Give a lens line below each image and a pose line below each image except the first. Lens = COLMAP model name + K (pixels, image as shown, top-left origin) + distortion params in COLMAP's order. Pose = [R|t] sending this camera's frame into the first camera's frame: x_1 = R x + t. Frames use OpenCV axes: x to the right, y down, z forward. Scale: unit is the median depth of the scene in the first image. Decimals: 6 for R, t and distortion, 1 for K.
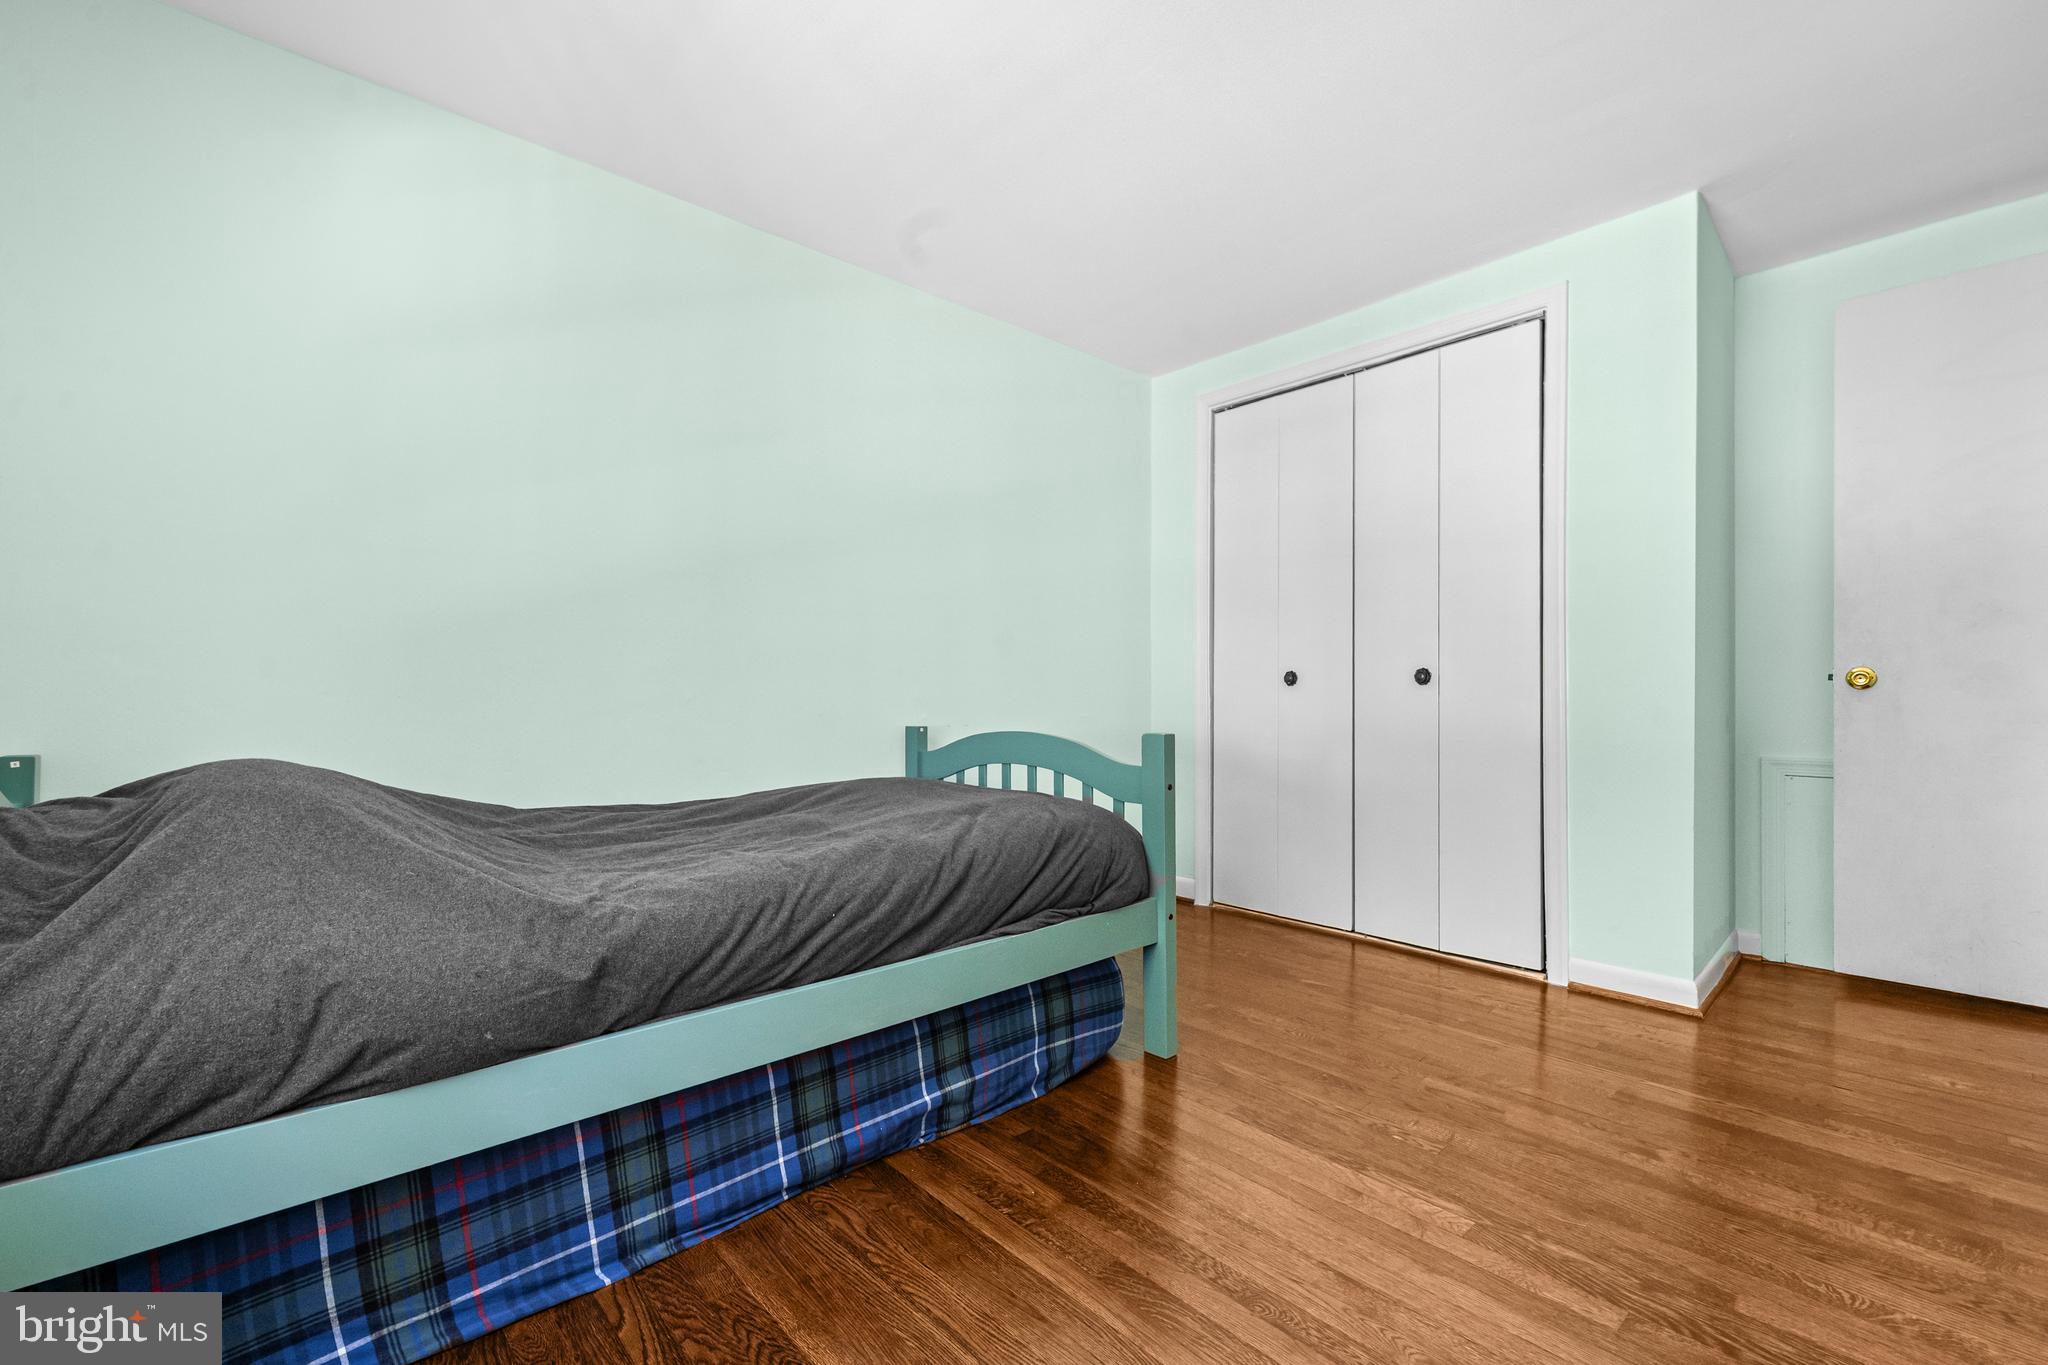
lens RADIAL K [[841.7, 0, 1021.0], [0, 841.7, 694.7], [0, 0, 1]] dist [0.003910, 0.000026]
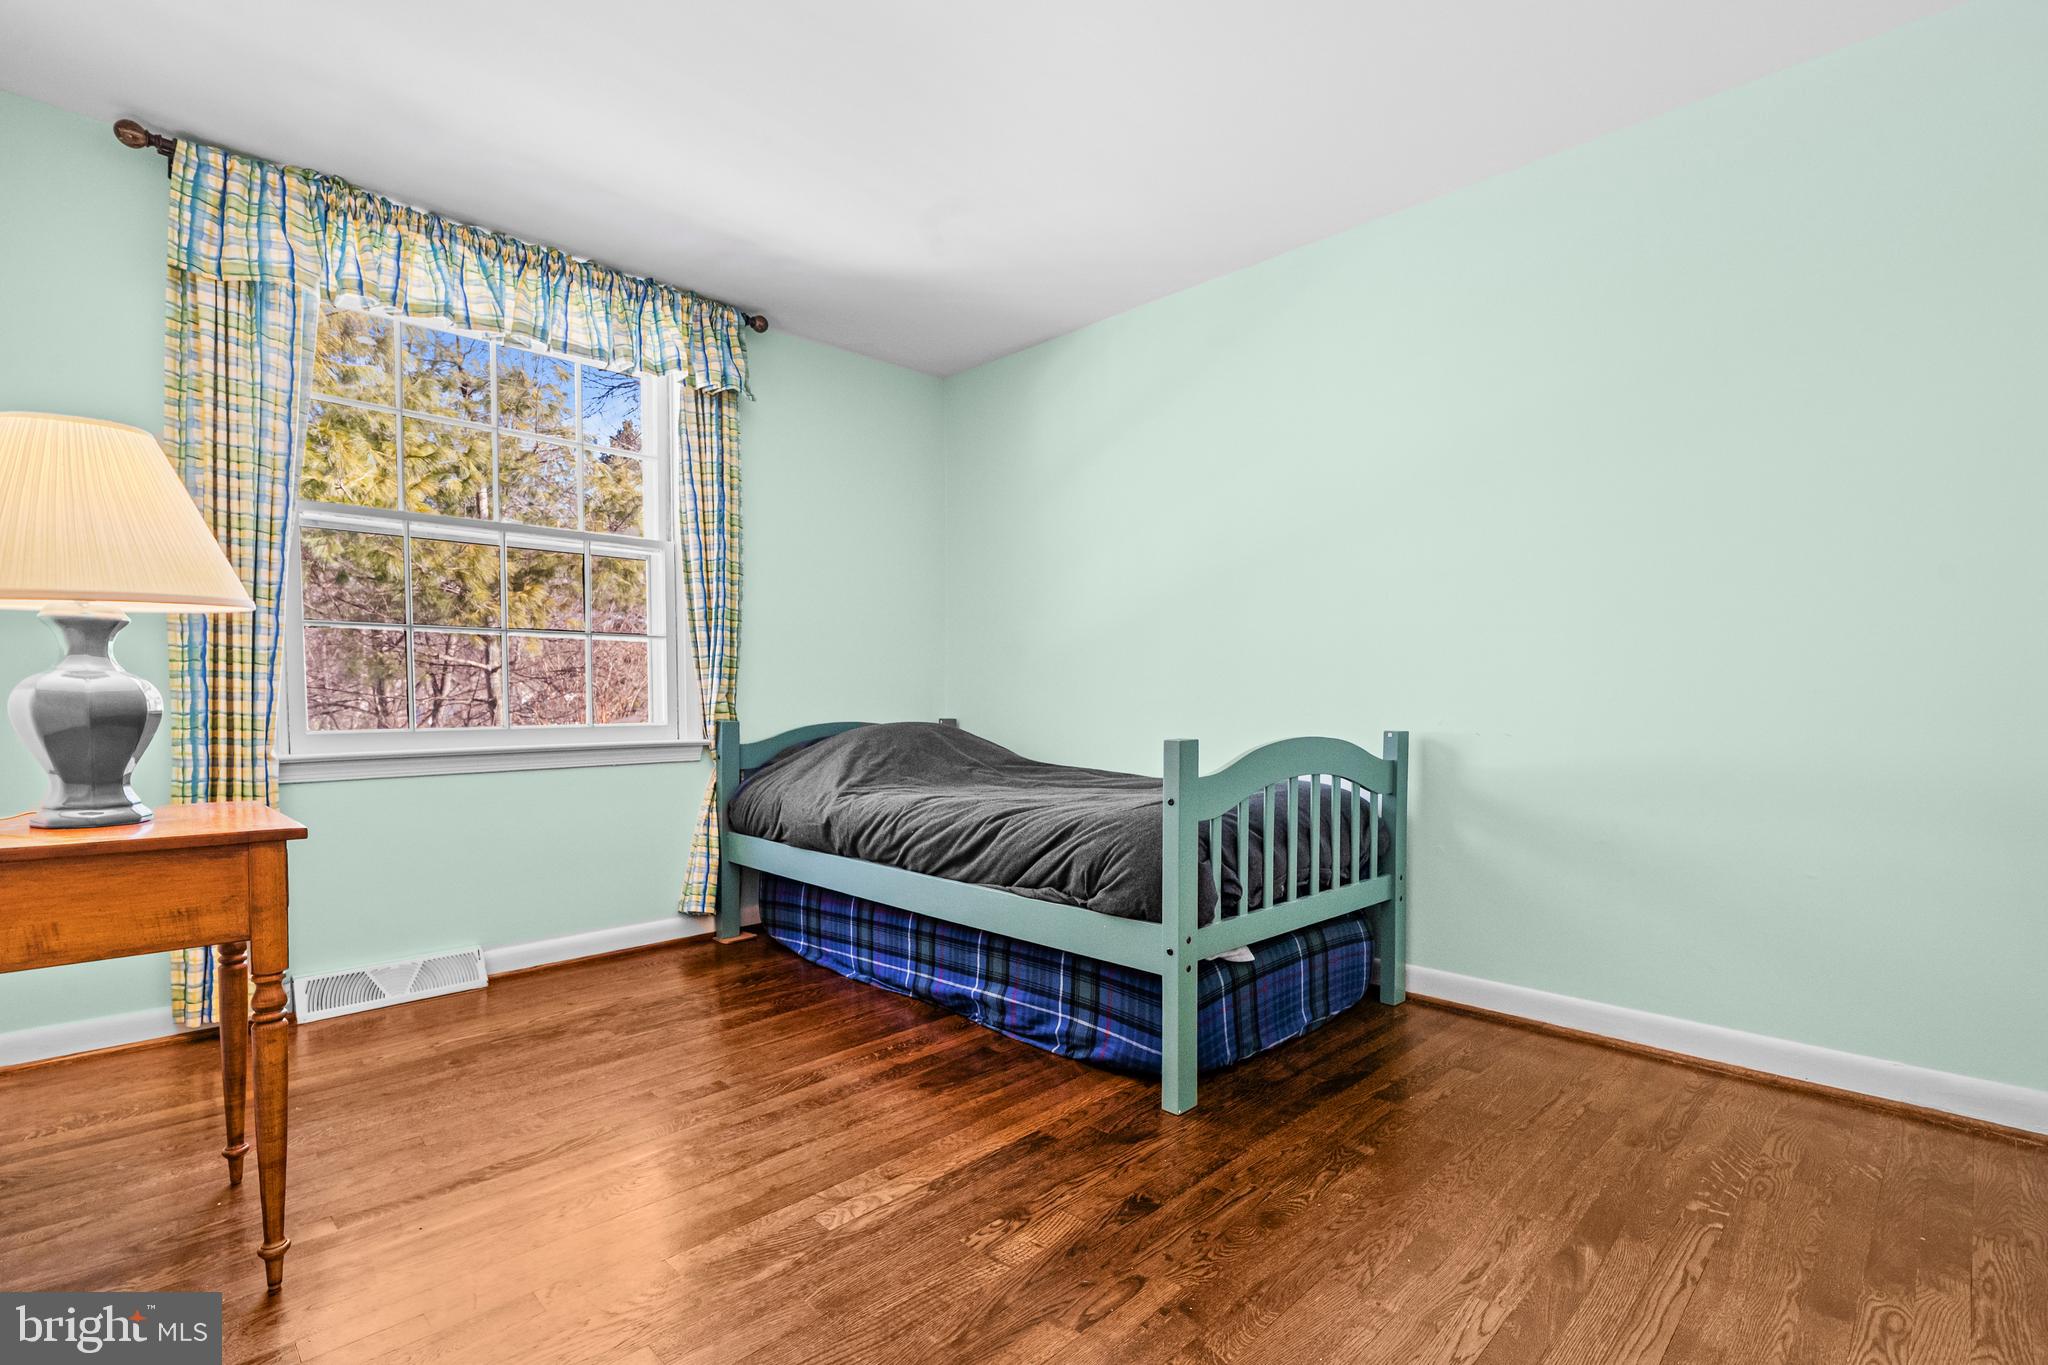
lens RADIAL K [[935.1, 0, 1021.9], [0, 935.1, 687.3], [0, 0, 1]] dist [-0.000564, 0.000010]
pose [[0.061773, -0.001647, -0.998089, 1.502021], [0.007512, 0.999971, -0.001185, -0.011207], [0.998062, -0.007425, 0.061784, 1.048924]]
